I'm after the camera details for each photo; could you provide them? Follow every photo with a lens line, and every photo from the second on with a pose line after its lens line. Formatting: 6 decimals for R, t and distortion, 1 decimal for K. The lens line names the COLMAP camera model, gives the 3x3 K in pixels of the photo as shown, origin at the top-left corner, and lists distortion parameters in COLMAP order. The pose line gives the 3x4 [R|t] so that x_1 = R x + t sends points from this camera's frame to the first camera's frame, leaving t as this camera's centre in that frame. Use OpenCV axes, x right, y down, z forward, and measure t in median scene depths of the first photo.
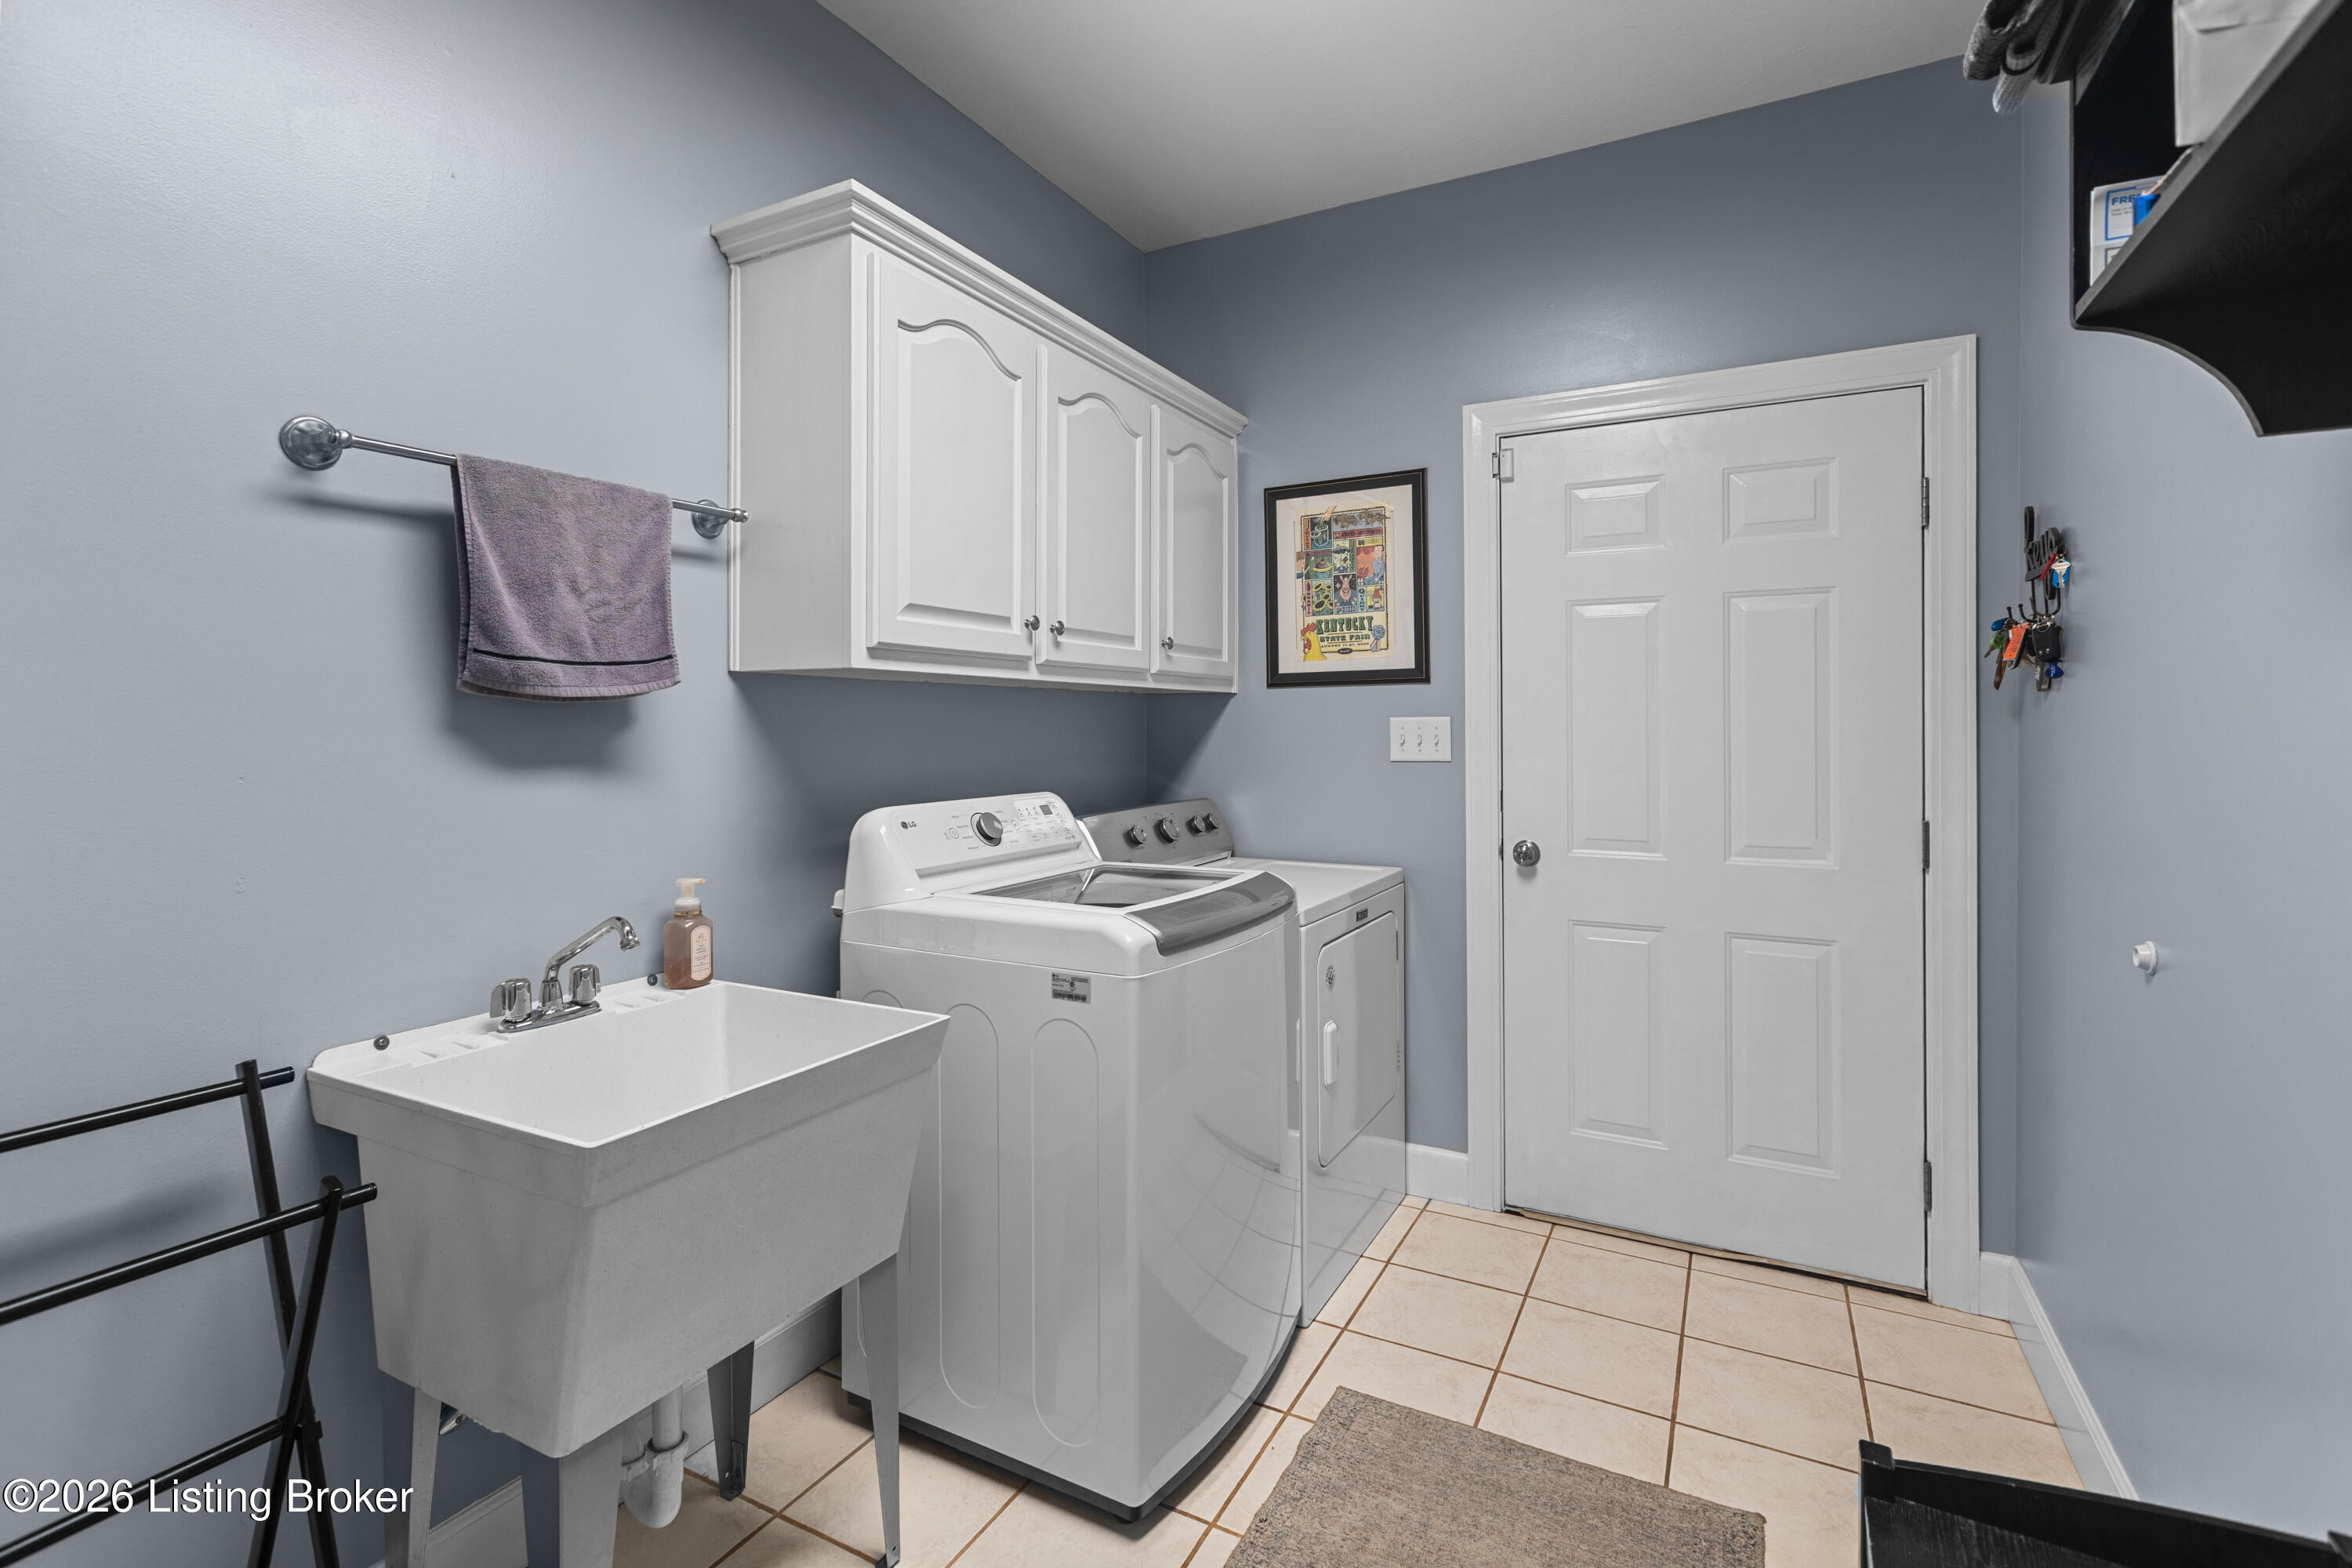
lens RADIAL K [[1088.2, 0, 1142.0], [0, 1088.2, 711.6], [0, 0, 1]] dist [0.001374, 0.001028]
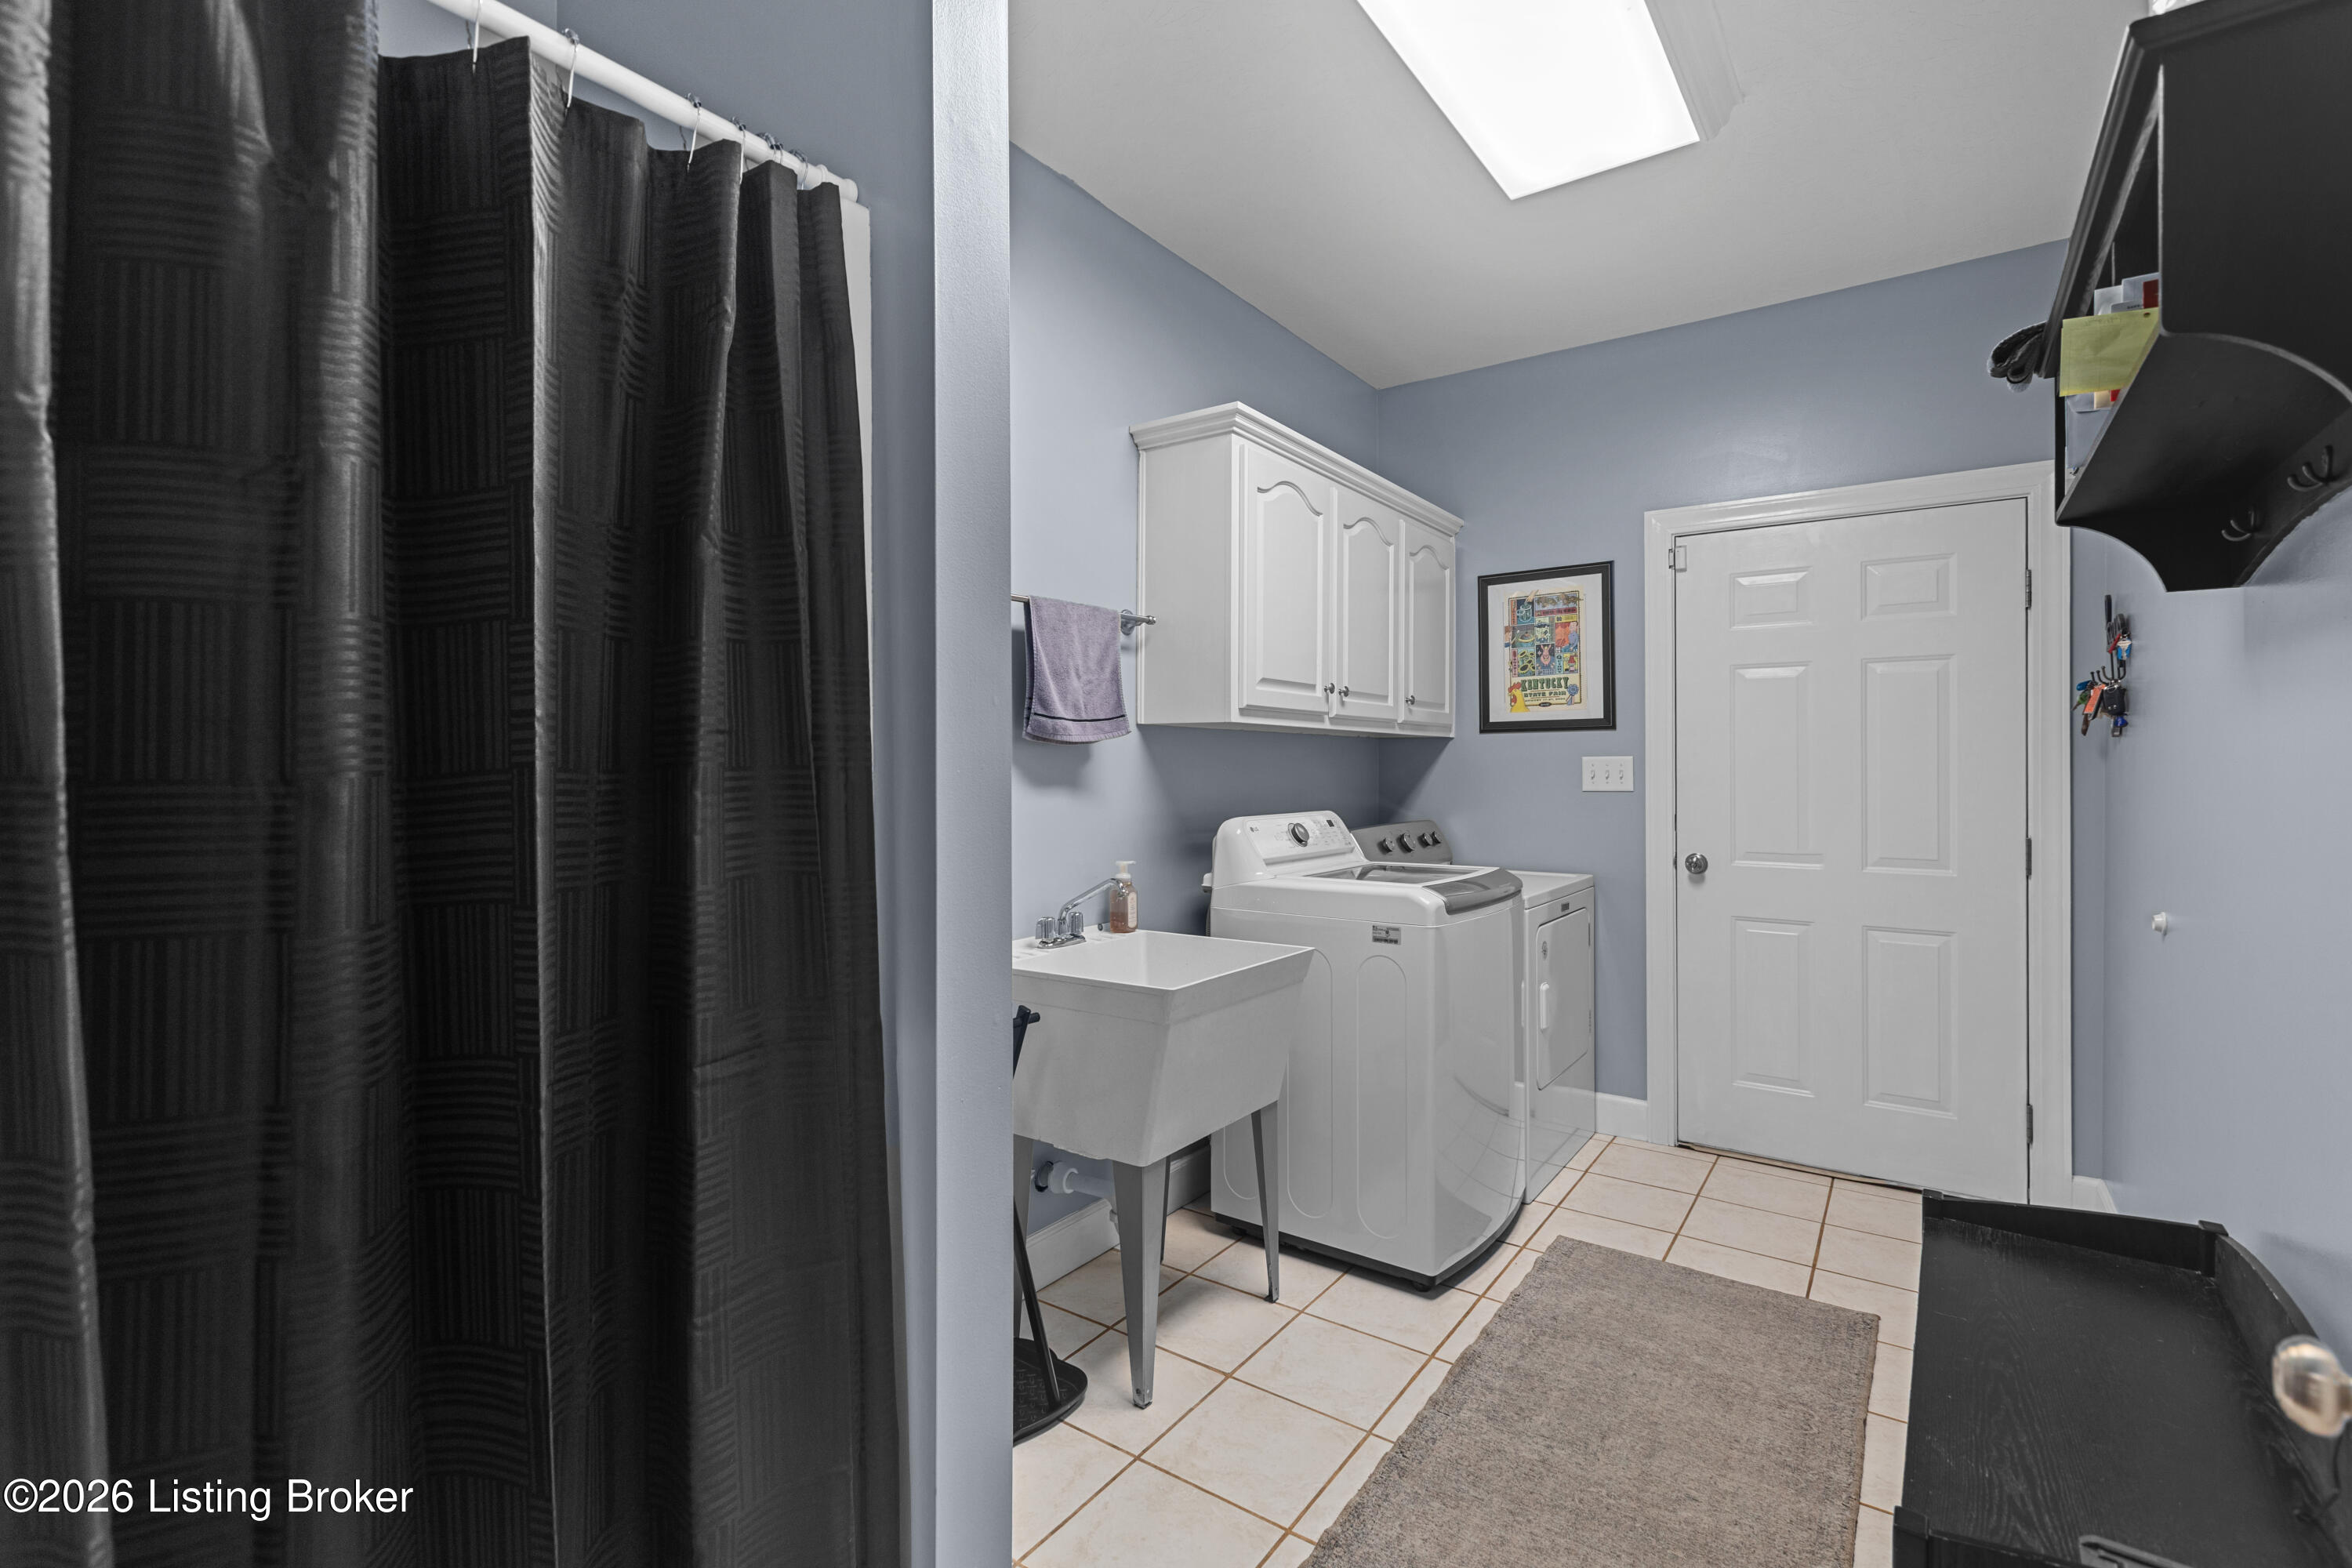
lens RADIAL K [[1054.6, 0, 1156.1], [0, 1054.6, 755.1], [0, 0, 1]] dist [0.000612, 0.000216]
pose [[0.992923, 0.001437, -0.118752, -0.155818], [-0.001193, 0.999997, 0.002131, 0.001778], [0.118755, -0.001974, 0.992922, -0.364089]]
